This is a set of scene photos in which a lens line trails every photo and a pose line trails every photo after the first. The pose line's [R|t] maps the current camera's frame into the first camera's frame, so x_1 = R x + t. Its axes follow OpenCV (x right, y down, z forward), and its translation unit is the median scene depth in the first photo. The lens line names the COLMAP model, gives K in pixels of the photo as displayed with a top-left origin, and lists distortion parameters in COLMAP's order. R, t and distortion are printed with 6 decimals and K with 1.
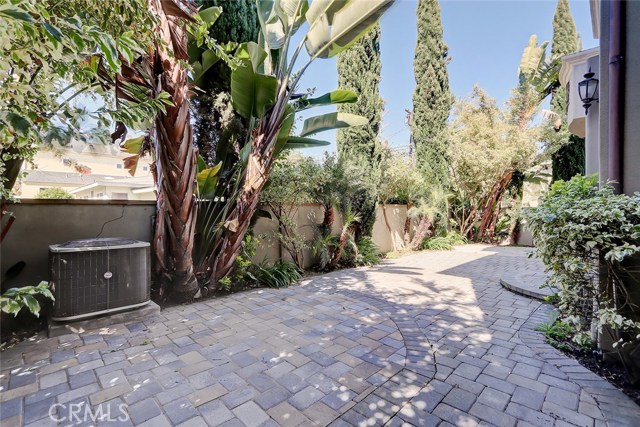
lens RADIAL K [[287.7, 0, 312.2], [0, 287.7, 213.5], [0, 0, 1]] dist [-0.000343, -0.000159]
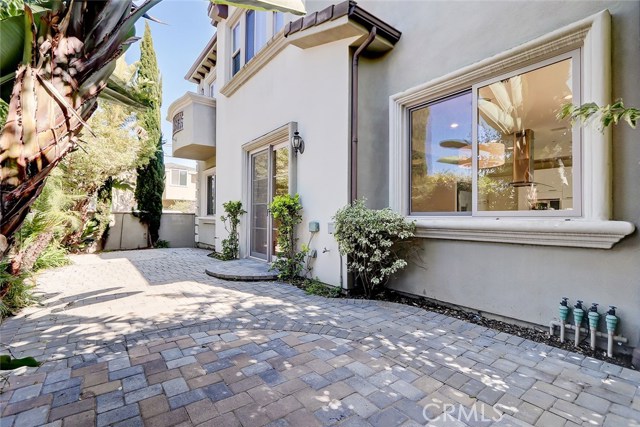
lens RADIAL K [[287.7, 0, 312.2], [0, 287.7, 213.5], [0, 0, 1]] dist [-0.000343, -0.000159]
pose [[0.129759, 0.013898, 0.991448, -0.513486], [0.002084, 0.999896, -0.014289, -0.001658], [-0.991543, 0.003920, 0.129716, 0.539229]]
